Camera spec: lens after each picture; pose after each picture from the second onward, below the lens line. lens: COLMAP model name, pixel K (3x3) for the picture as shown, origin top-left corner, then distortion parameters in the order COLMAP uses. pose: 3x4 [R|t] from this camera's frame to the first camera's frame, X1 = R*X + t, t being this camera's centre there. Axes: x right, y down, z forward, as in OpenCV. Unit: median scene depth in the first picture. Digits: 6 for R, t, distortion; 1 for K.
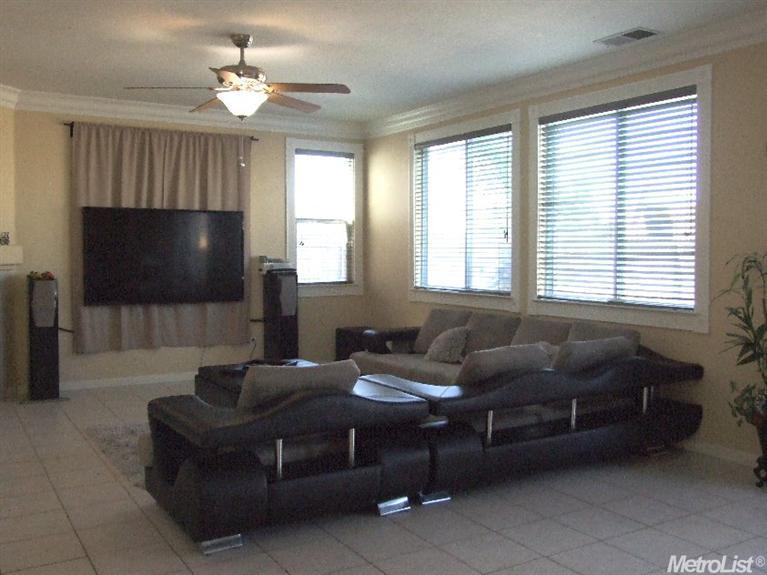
lens RADIAL K [[769.2, 0, 383.6], [0, 769.2, 287.2], [0, 0, 1]] dist [0.006232, 0.000000]
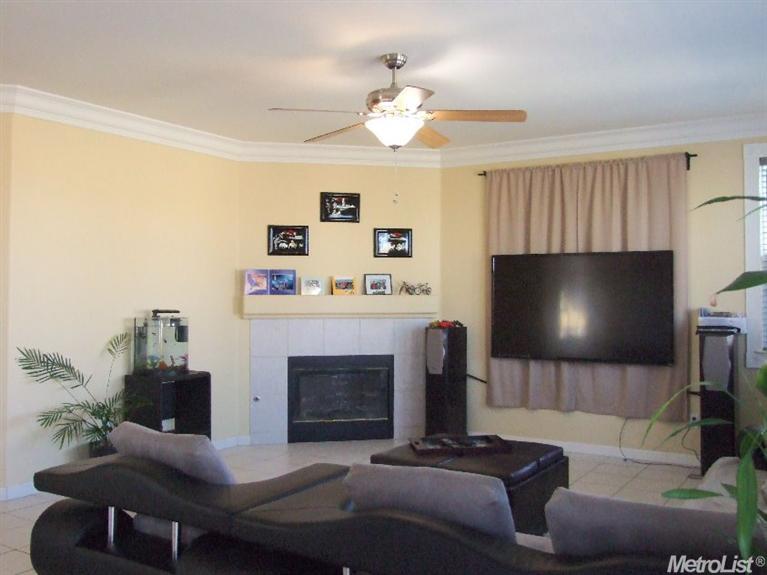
lens RADIAL K [[769.2, 0, 383.4], [0, 769.2, 287.0], [0, 0, 1]] dist [0.006232, 0.000000]
pose [[0.459554, -0.011580, -0.888075, 0.398183], [-0.045024, 0.998326, -0.036317, -0.021586], [0.887008, 0.056675, 0.458263, 0.414380]]
